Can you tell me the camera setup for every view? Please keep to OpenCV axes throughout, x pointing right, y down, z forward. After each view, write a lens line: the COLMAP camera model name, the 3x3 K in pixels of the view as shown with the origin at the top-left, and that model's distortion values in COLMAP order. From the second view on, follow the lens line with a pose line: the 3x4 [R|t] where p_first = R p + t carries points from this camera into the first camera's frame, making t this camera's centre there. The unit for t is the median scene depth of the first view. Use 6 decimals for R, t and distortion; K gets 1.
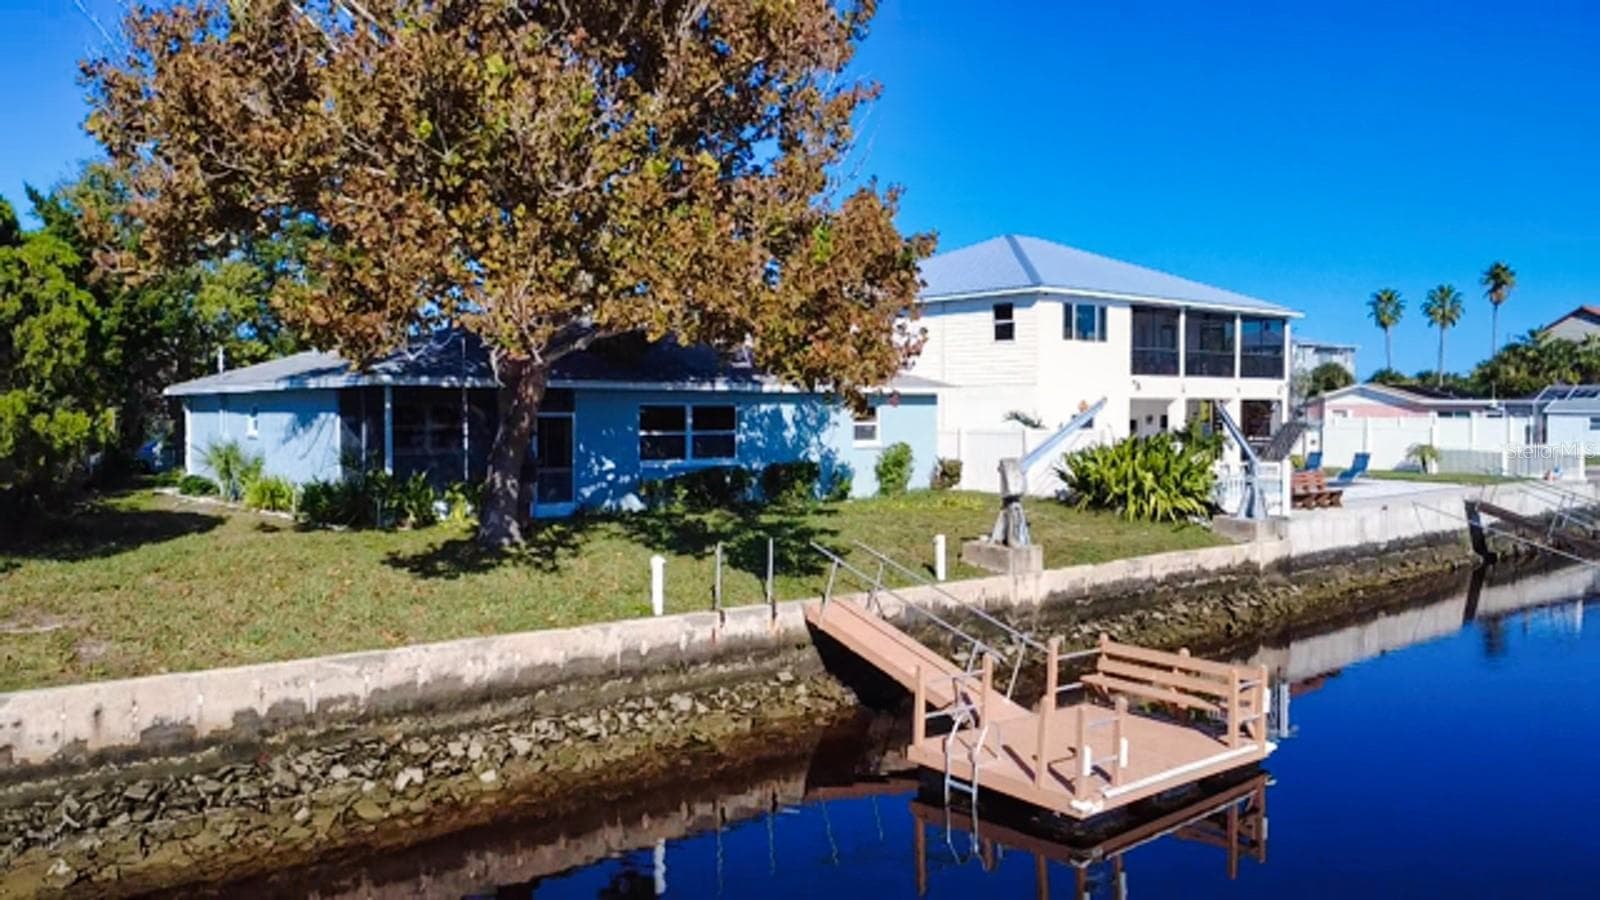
lens RADIAL K [[1182.8, 0, 800.0], [0, 1182.8, 450.0], [0, 0, 1]] dist [0.000094, -0.004617]
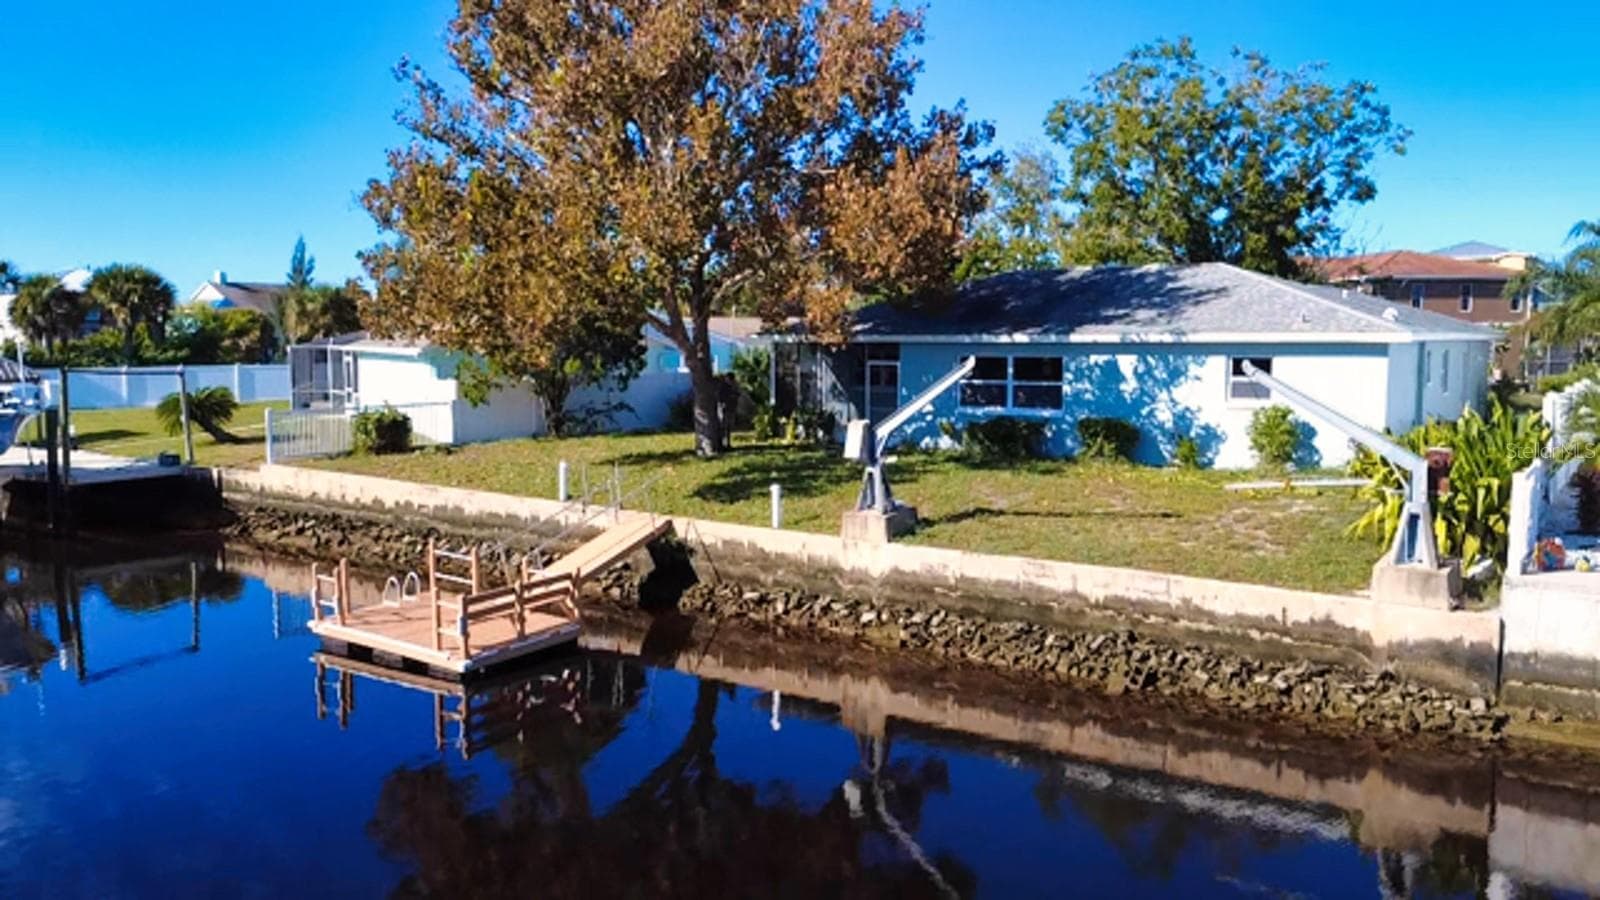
lens RADIAL K [[1182.8, 0, 800.0], [0, 1182.8, 450.0], [0, 0, 1]] dist [0.000094, -0.004617]
pose [[0.254505, 0.093808, -0.962511, 0.837627], [-0.026055, 0.995588, 0.090143, -0.042574], [0.966720, 0.002136, 0.255827, 0.532960]]
